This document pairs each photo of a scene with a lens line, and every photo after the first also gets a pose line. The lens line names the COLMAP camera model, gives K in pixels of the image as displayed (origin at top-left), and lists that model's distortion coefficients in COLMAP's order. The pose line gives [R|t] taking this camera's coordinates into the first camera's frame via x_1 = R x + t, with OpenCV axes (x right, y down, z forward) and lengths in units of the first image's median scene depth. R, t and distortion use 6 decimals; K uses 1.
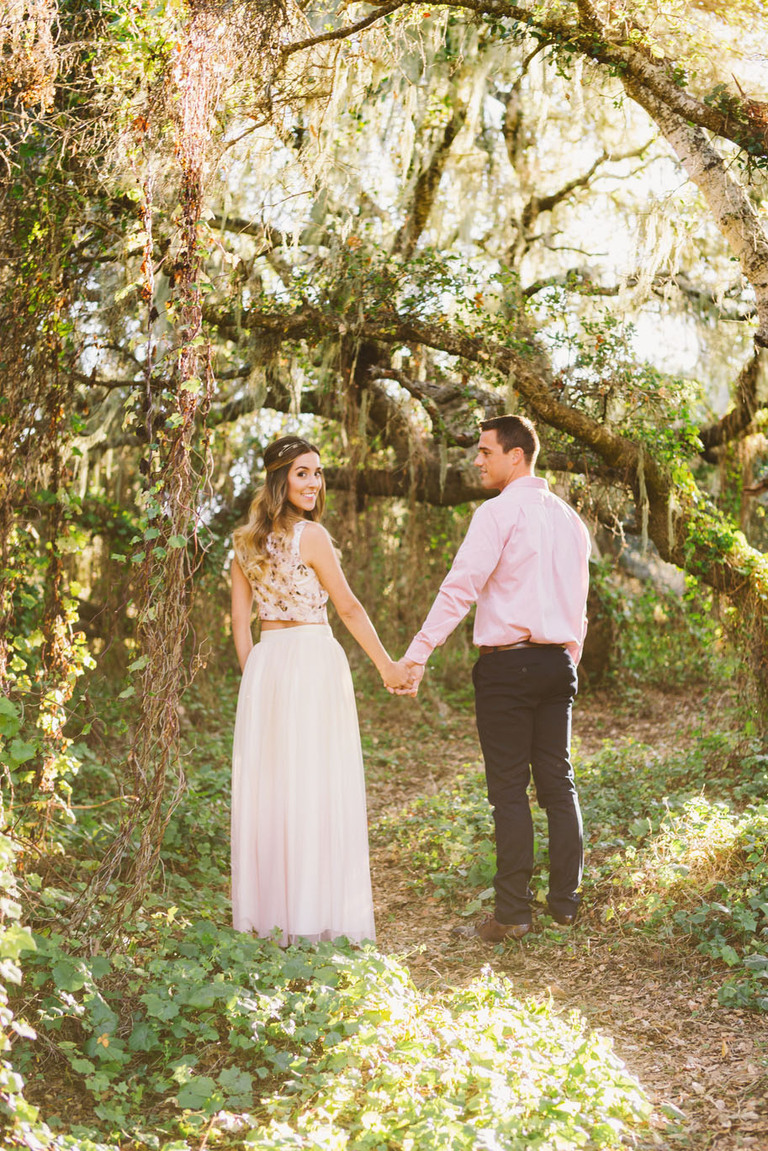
lens RADIAL K [[1603.1, 0, 384.0], [0, 1603.1, 575.5], [0, 0, 1]] dist [-0.224491, 0.008268]
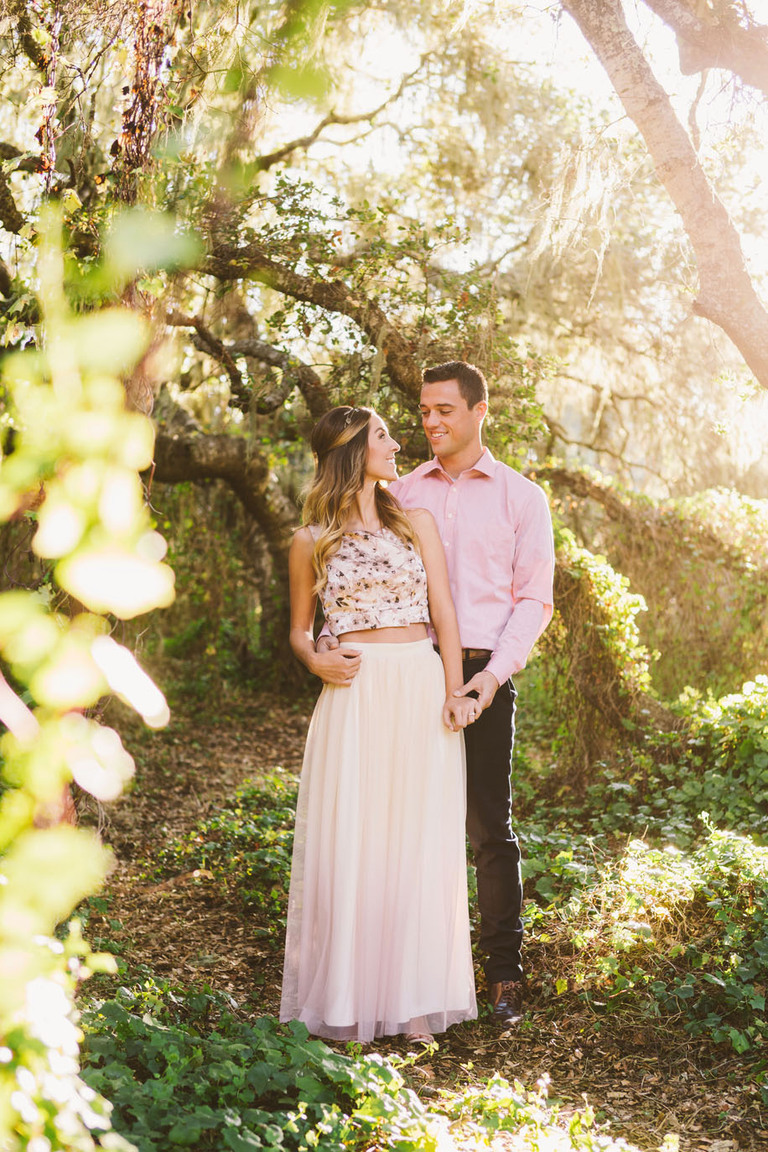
lens RADIAL K [[1668.4, 0, 384.0], [0, 1668.4, 576.0], [0, 0, 1]] dist [-0.174198, -0.040934]
pose [[0.972391, 0.052733, 0.227320, -0.089547], [-0.054060, 0.998538, -0.000388, 0.004754], [-0.227008, -0.011911, 0.973820, 0.110342]]
